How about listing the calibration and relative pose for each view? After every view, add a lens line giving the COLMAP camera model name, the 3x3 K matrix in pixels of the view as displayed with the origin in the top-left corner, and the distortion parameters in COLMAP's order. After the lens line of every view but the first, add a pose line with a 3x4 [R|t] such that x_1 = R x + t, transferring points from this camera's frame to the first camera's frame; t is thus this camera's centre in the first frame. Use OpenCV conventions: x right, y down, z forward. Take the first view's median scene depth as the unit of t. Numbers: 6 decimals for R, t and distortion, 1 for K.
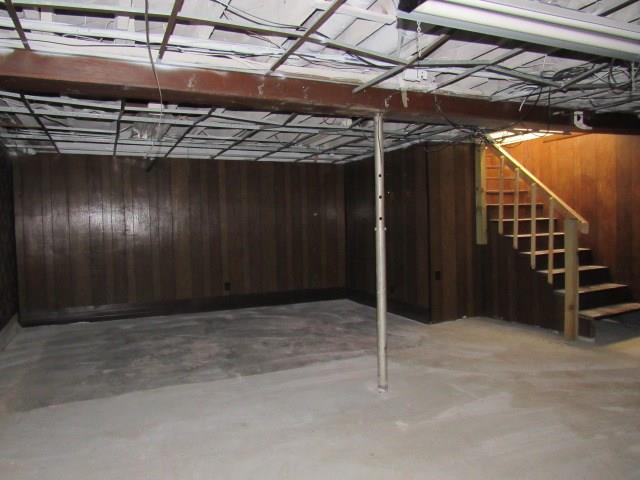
lens RADIAL K [[452.6, 0, 317.5], [0, 452.6, 239.9], [0, 0, 1]] dist [-0.043046, 0.015312]
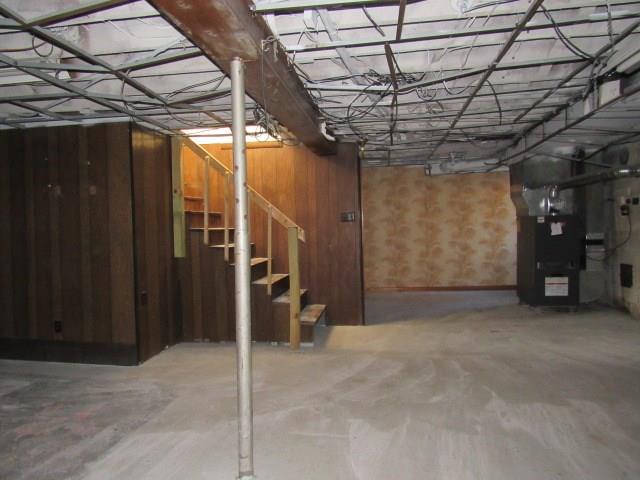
lens RADIAL K [[452.6, 0, 320.0], [0, 452.6, 240.7], [0, 0, 1]] dist [-0.043046, 0.015312]
pose [[0.543670, -0.002401, 0.839295, -0.254567], [0.032361, 0.999312, -0.018104, 0.003798], [-0.838675, 0.037003, 0.543374, 0.402561]]
